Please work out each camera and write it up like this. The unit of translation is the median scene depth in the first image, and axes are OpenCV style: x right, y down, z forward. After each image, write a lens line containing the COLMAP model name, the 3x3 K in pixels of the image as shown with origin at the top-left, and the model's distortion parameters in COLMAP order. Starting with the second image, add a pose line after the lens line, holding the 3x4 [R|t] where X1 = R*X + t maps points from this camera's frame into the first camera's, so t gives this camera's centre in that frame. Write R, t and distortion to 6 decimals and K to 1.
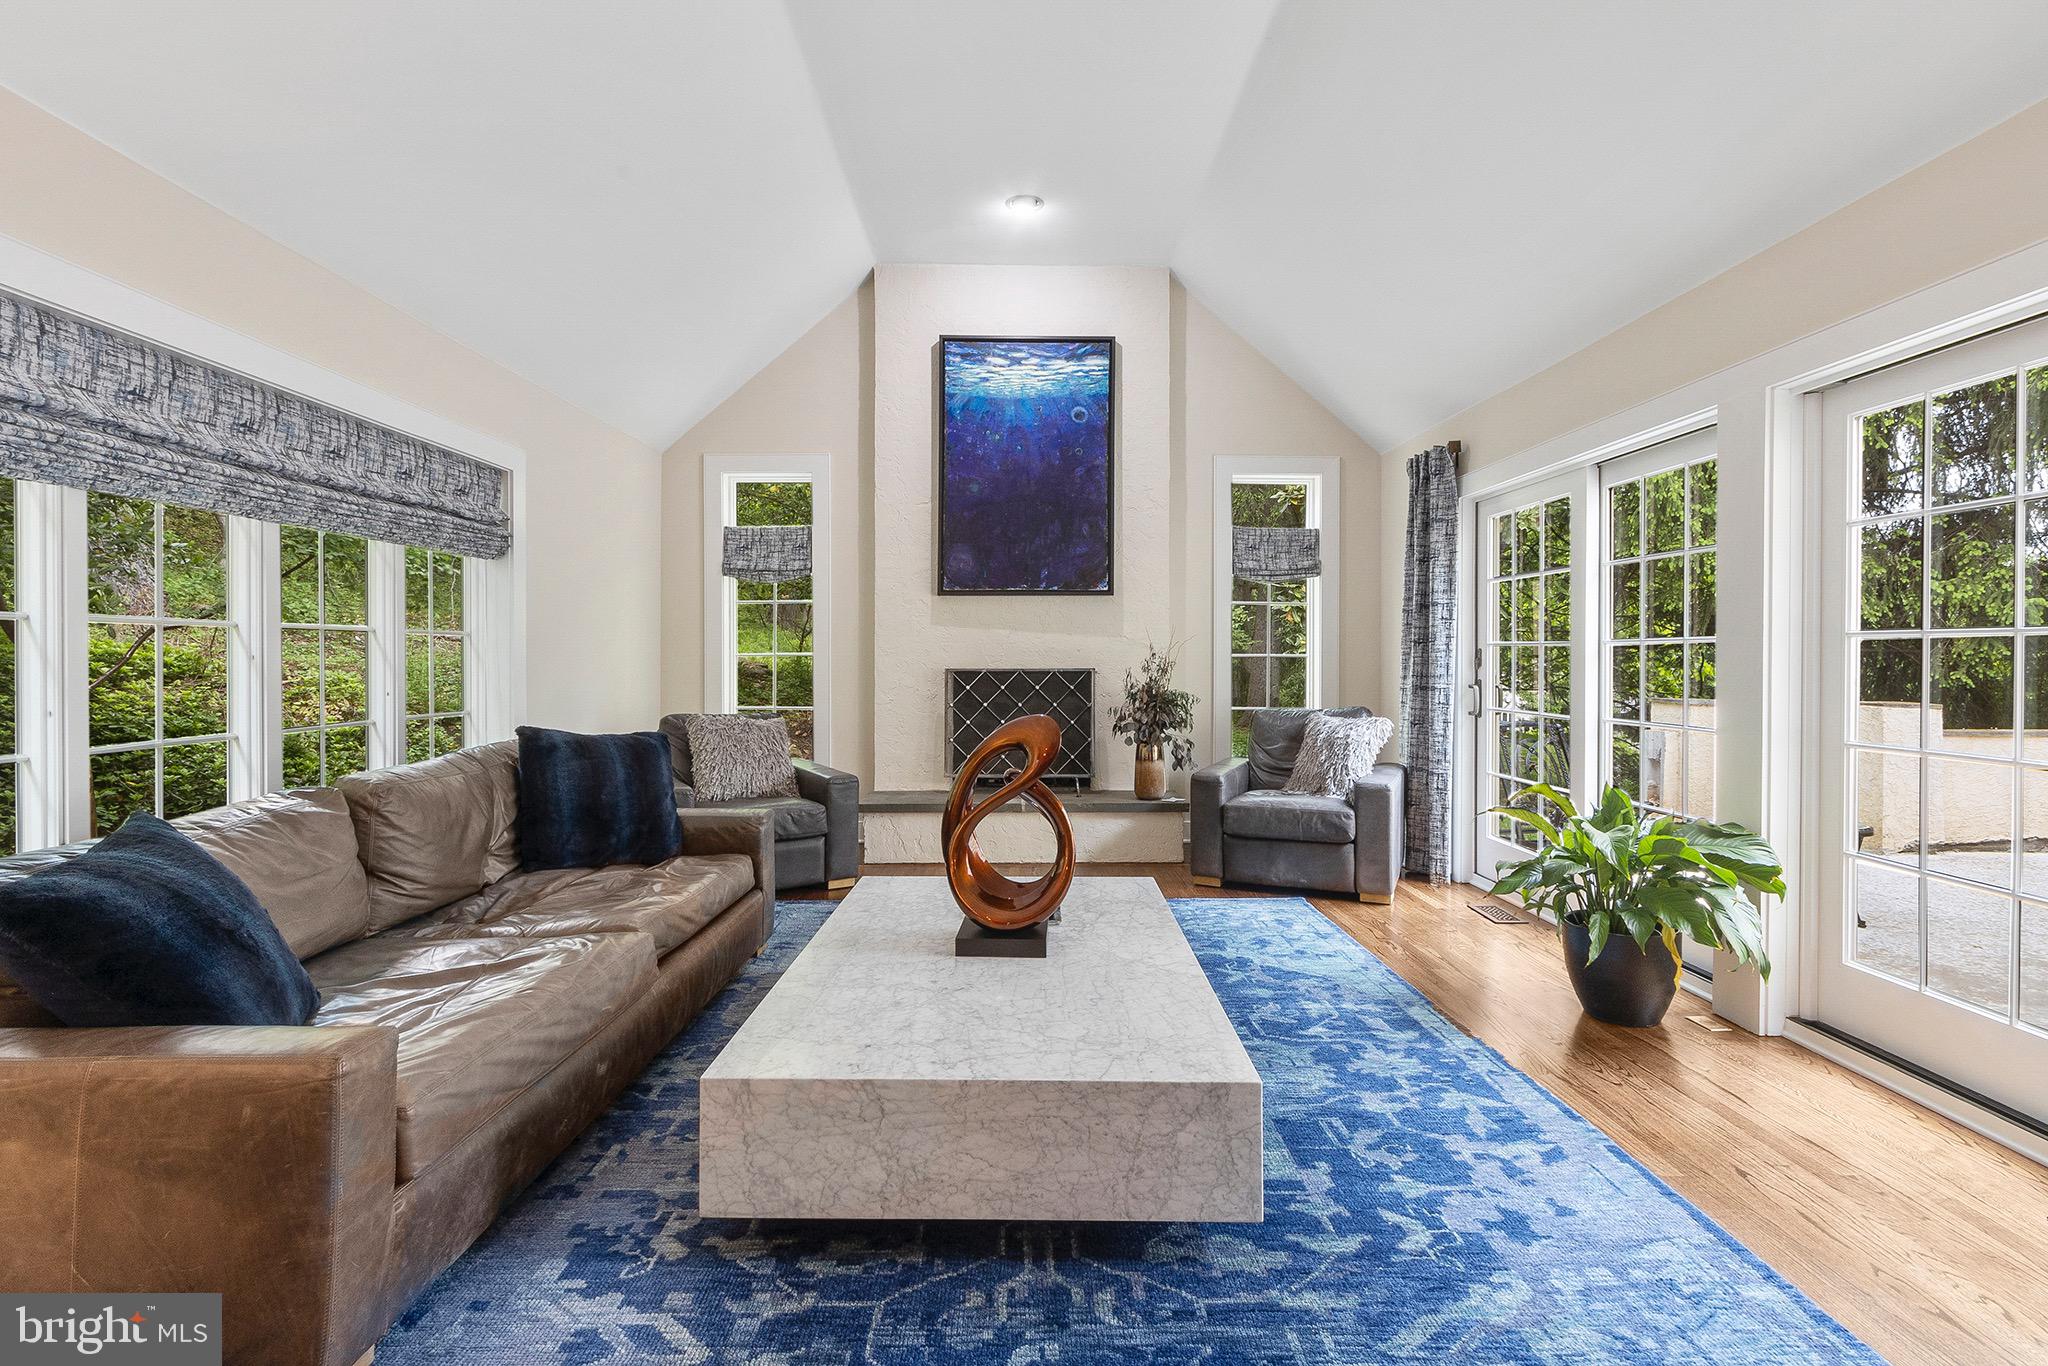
lens RADIAL K [[937.1, 0, 1018.3], [0, 937.1, 663.7], [0, 0, 1]] dist [-0.002773, -0.000193]
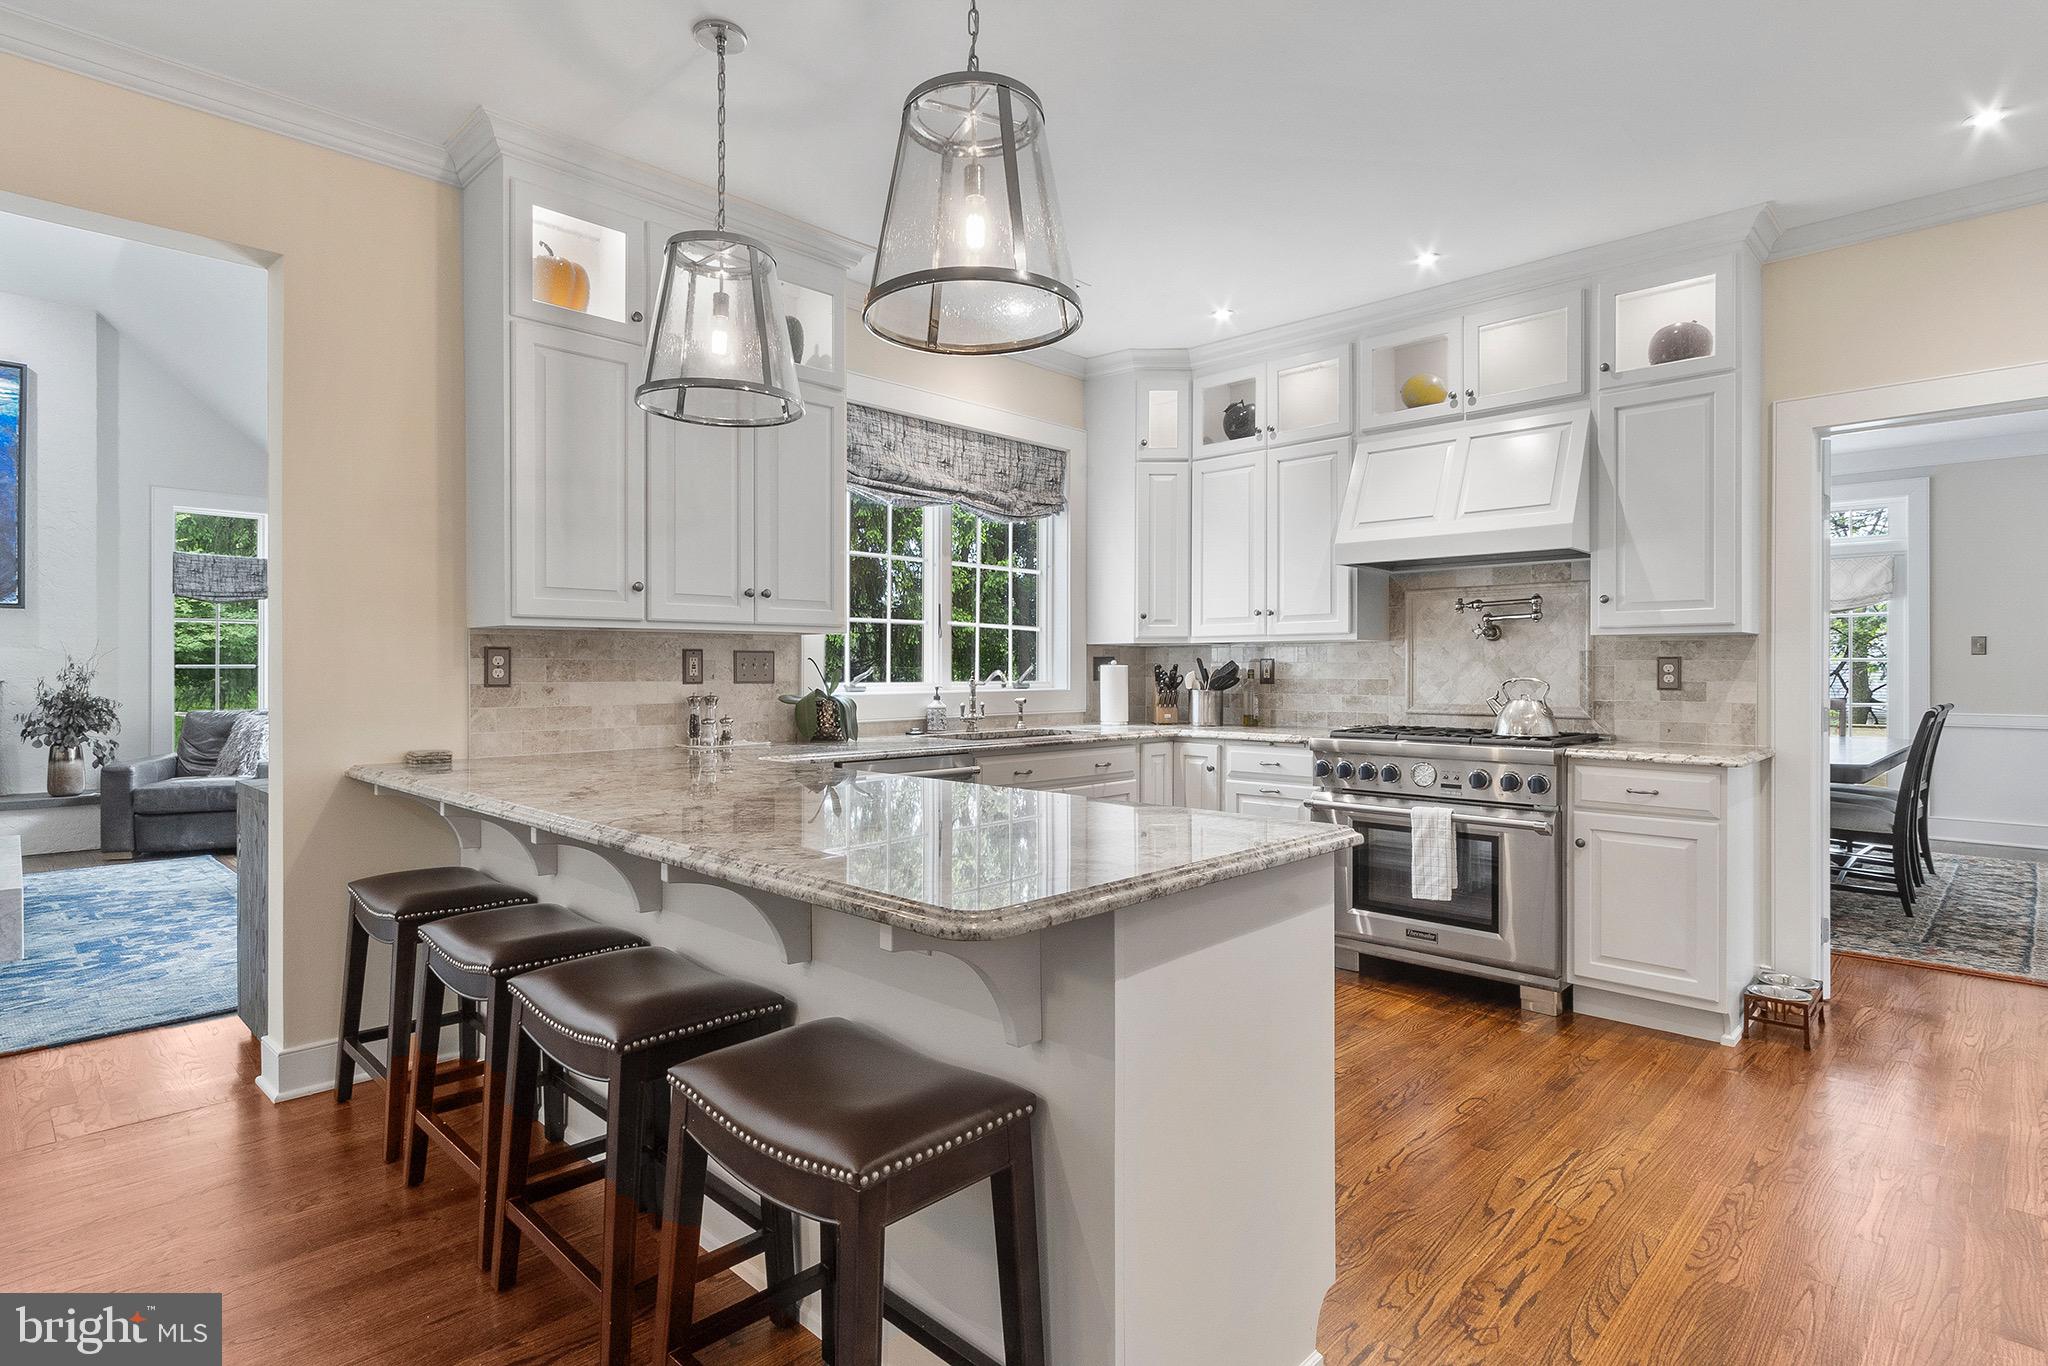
lens RADIAL K [[1033.1, 0, 1035.3], [0, 1033.1, 668.7], [0, 0, 1]] dist [-0.000699, -0.001365]
pose [[0.698647, -0.001112, 0.715466, 0.072834], [0.002963, 0.999995, -0.001340, -0.000274], [-0.715461, 0.003056, 0.698646, -0.695447]]
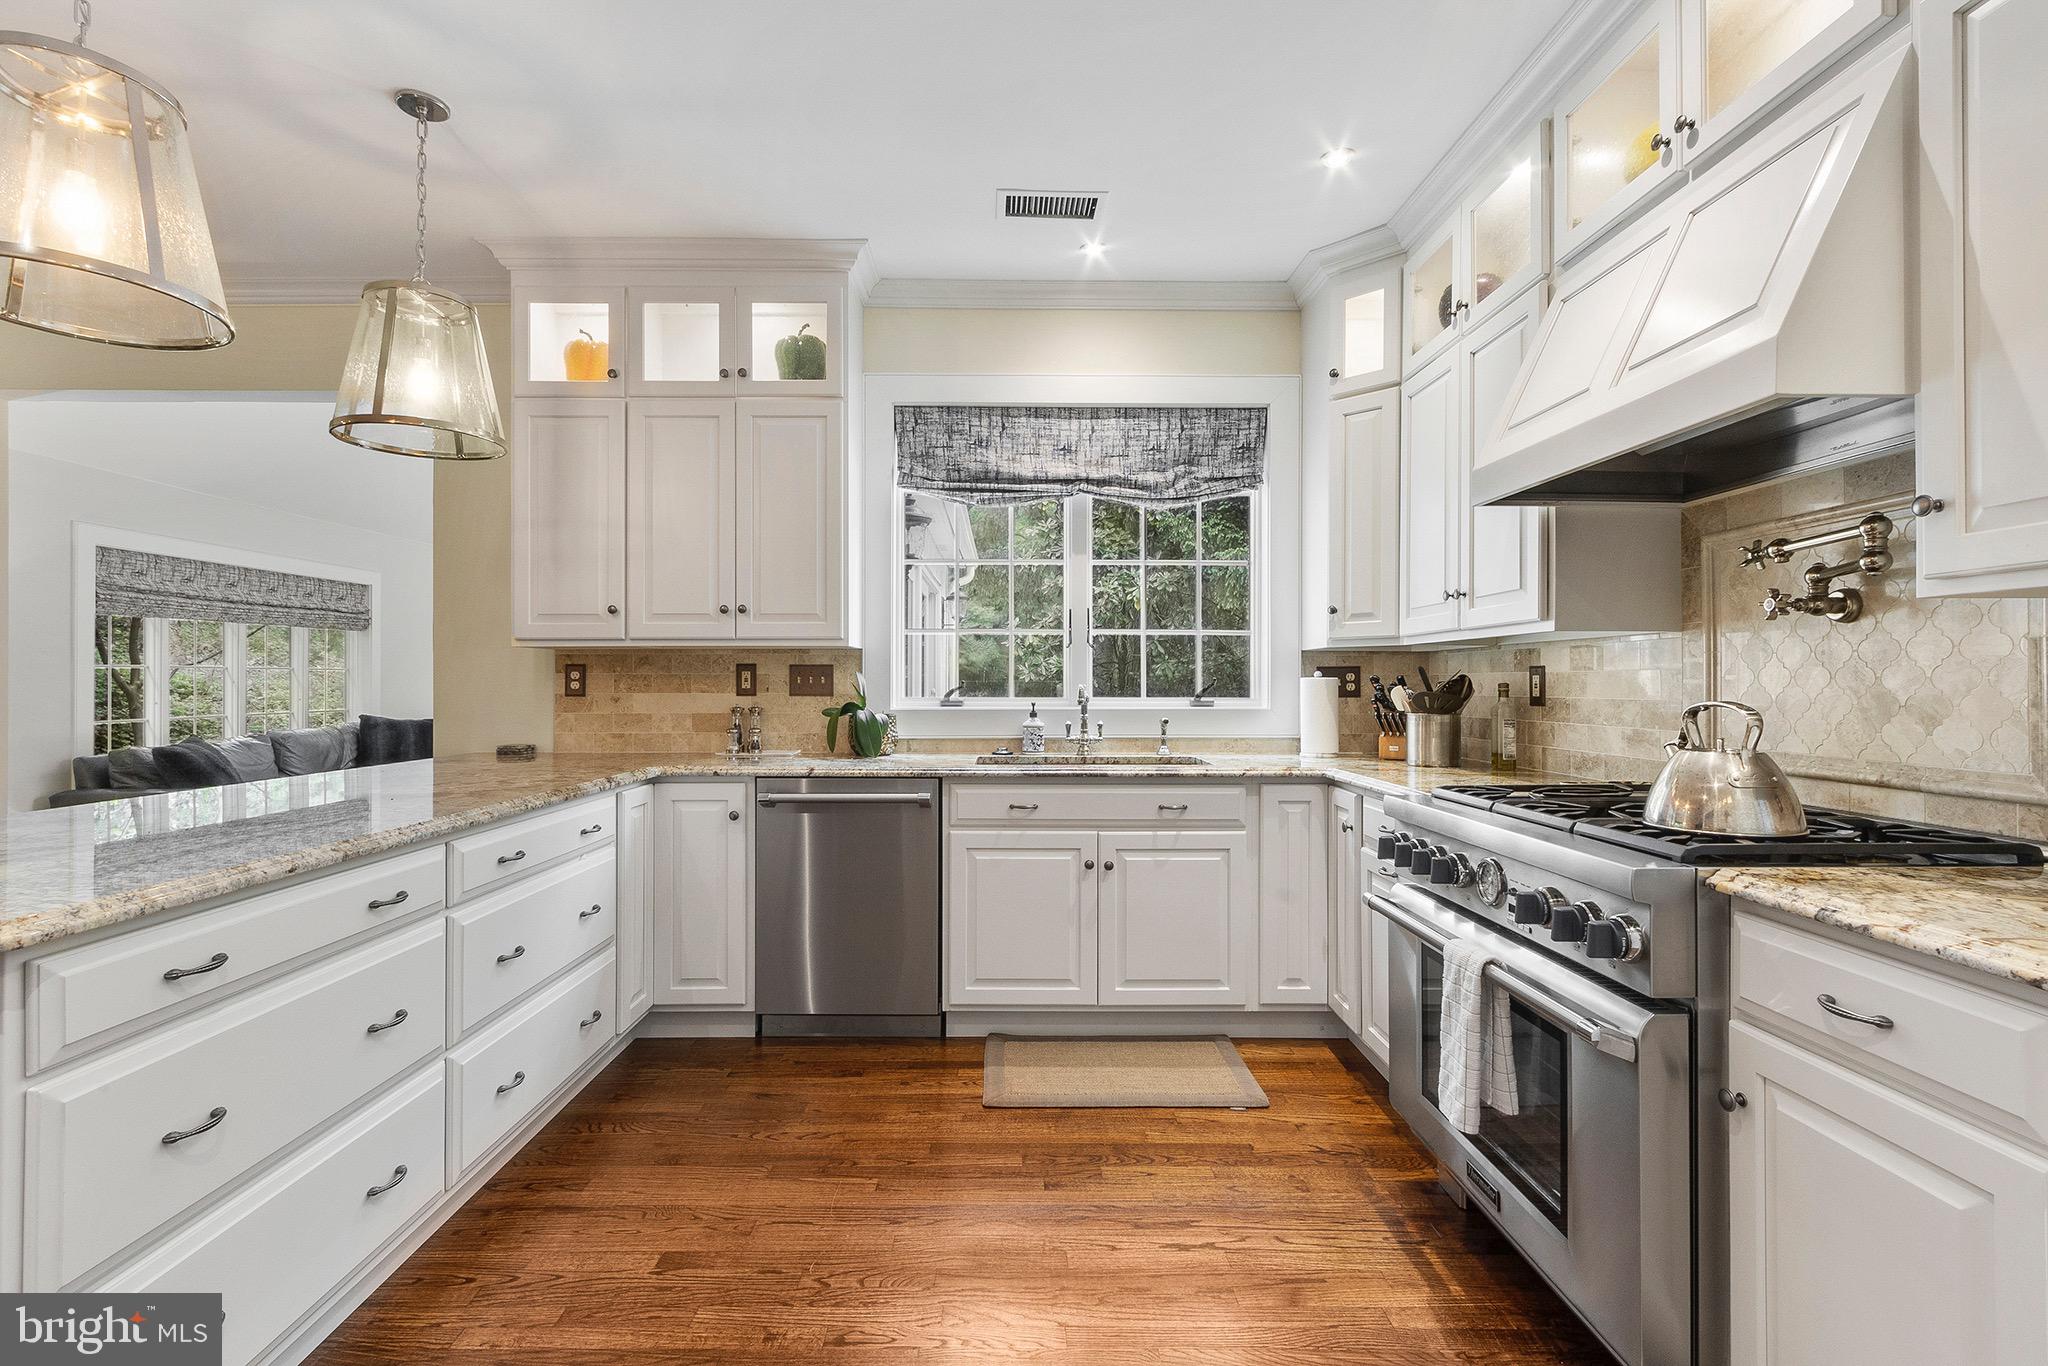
lens RADIAL K [[937.1, 0, 1009.2], [0, 937.1, 680.1], [0, 0, 1]] dist [-0.002773, -0.000193]
pose [[1.000000, 0.000000, -0.000951, 0.614908], [-0.000007, 0.999975, -0.007009, 0.001700], [0.000951, 0.007009, 0.999975, -0.732458]]
